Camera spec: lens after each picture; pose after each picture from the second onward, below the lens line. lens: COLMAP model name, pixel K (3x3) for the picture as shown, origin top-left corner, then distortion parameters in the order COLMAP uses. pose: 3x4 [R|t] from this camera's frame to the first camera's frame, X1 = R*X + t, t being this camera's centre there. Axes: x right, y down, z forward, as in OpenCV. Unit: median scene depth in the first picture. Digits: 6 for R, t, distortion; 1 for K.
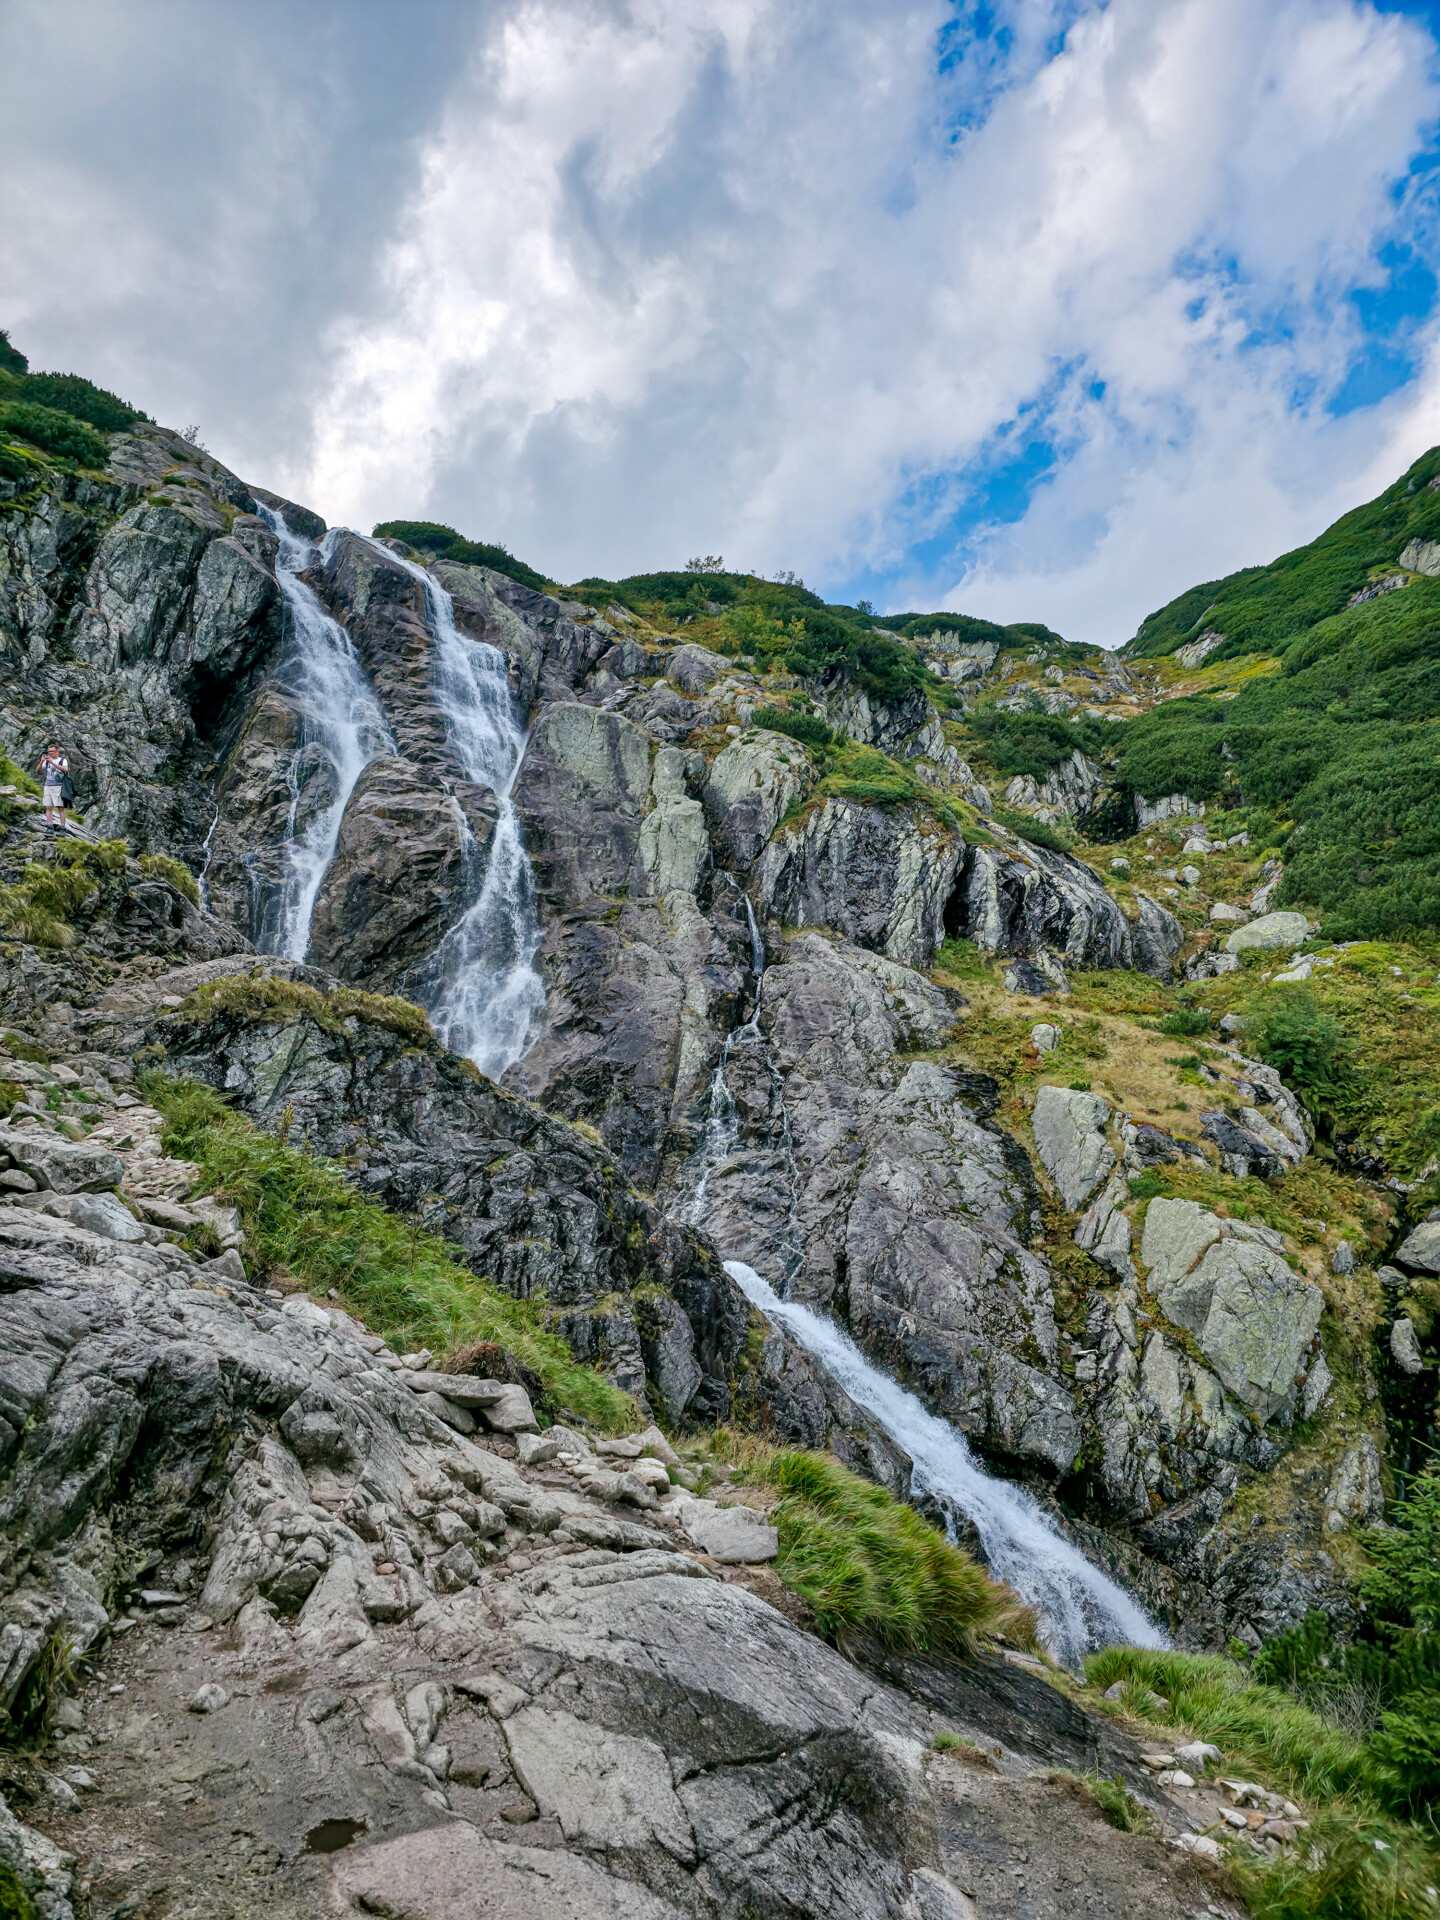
lens RADIAL K [[1251.6, 0, 720.0], [0, 1251.6, 960.0], [0, 0, 1]] dist [0.090711, -0.094576]
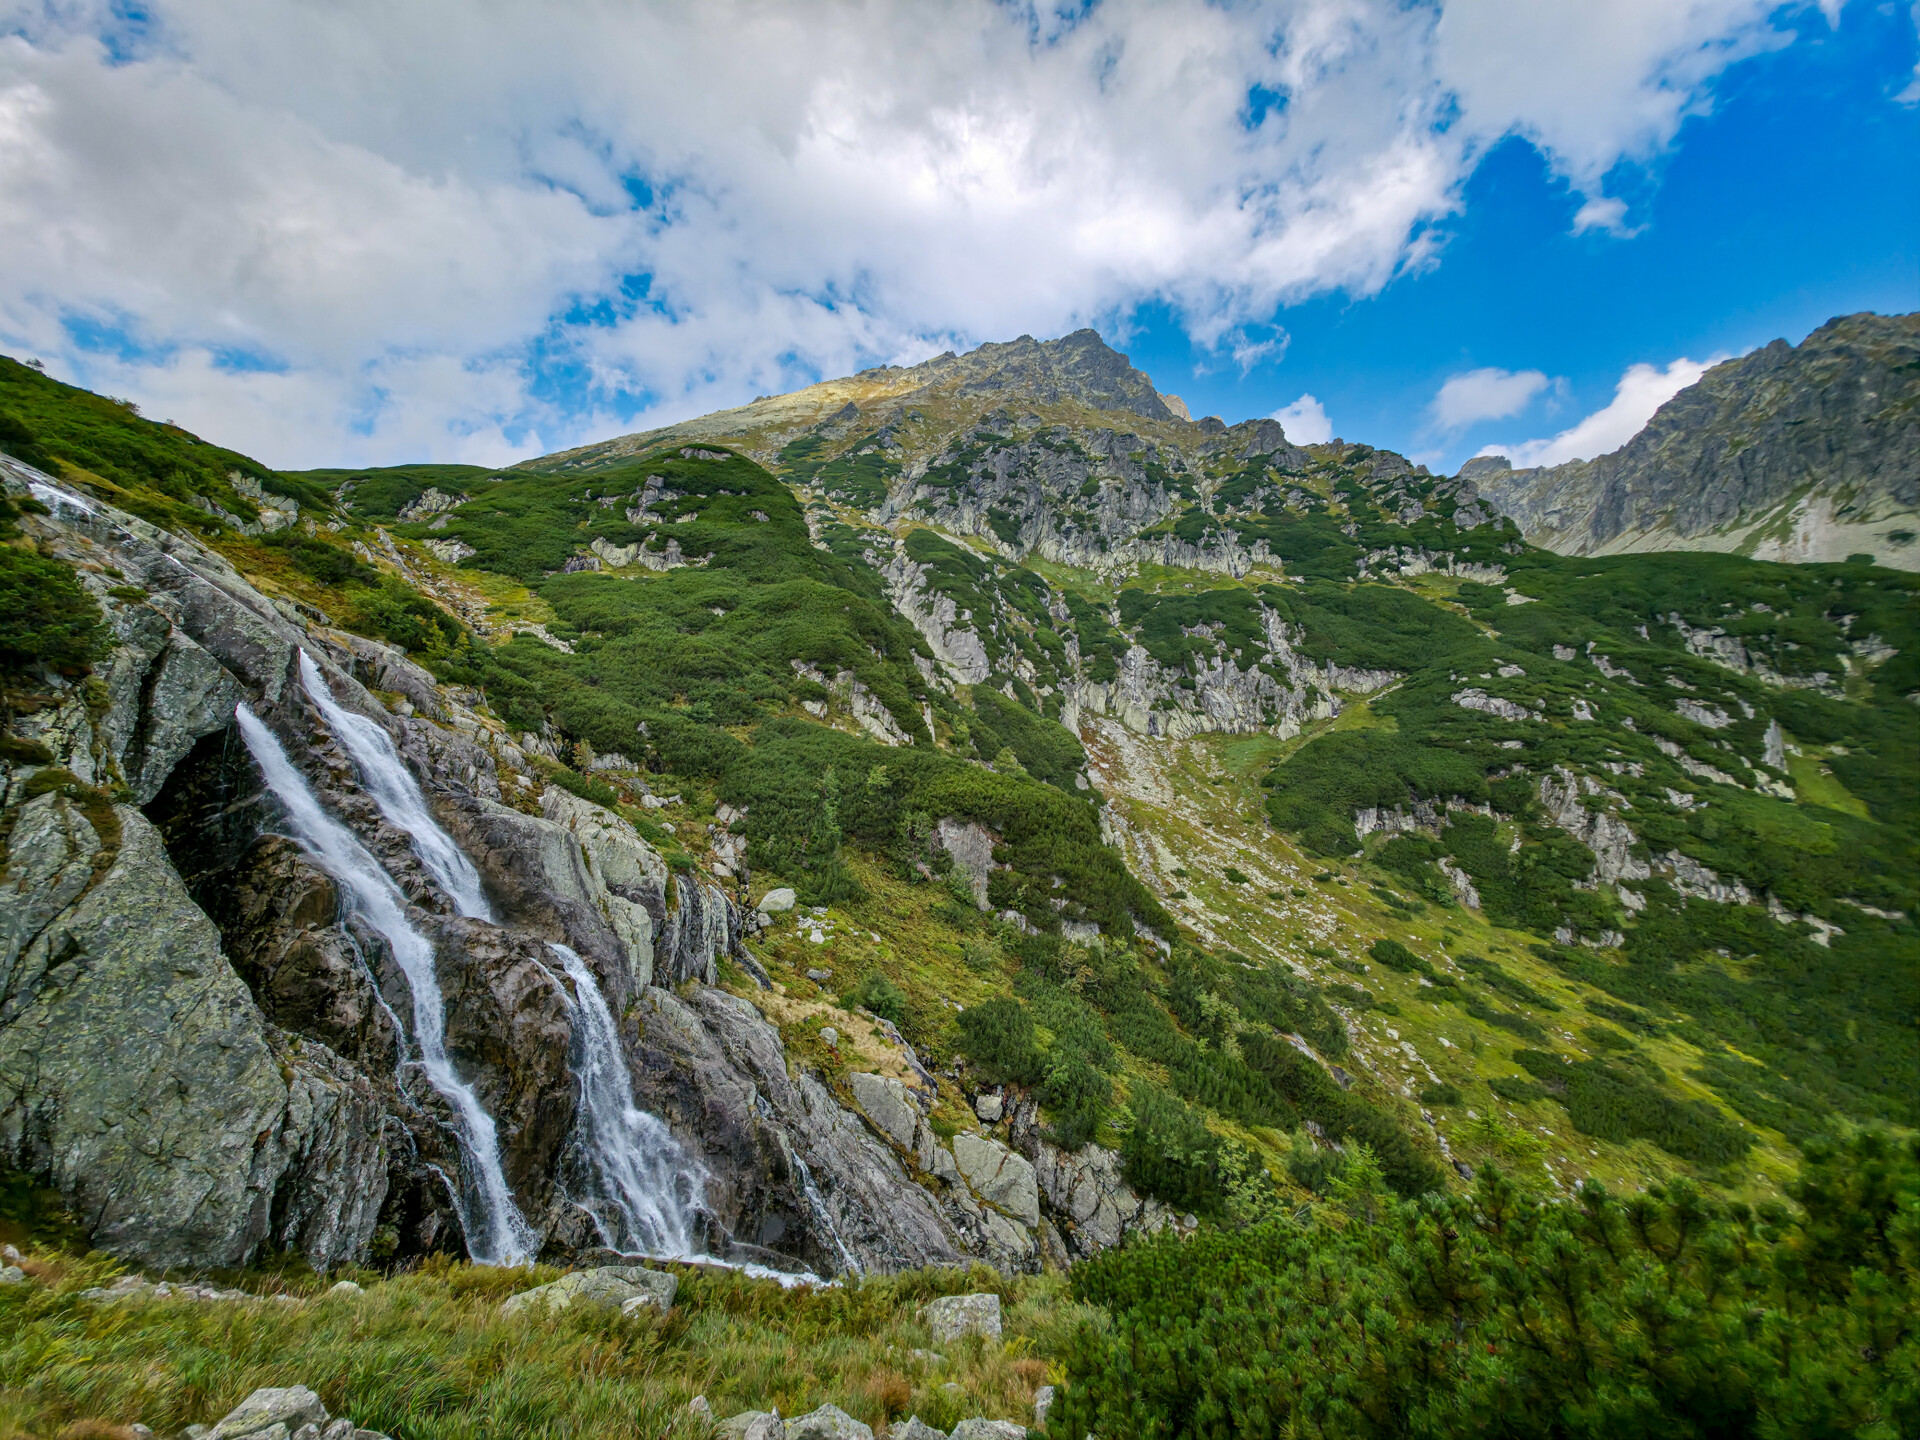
lens RADIAL K [[753.8, 0, 964.1], [0, 753.8, 725.7], [0, 0, 1]] dist [0.014722, -0.009480]
pose [[0.363850, 0.082858, 0.927765, -0.688673], [-0.139247, 0.989681, -0.033778, -0.353269], [-0.920991, -0.116898, 0.371633, 0.419296]]
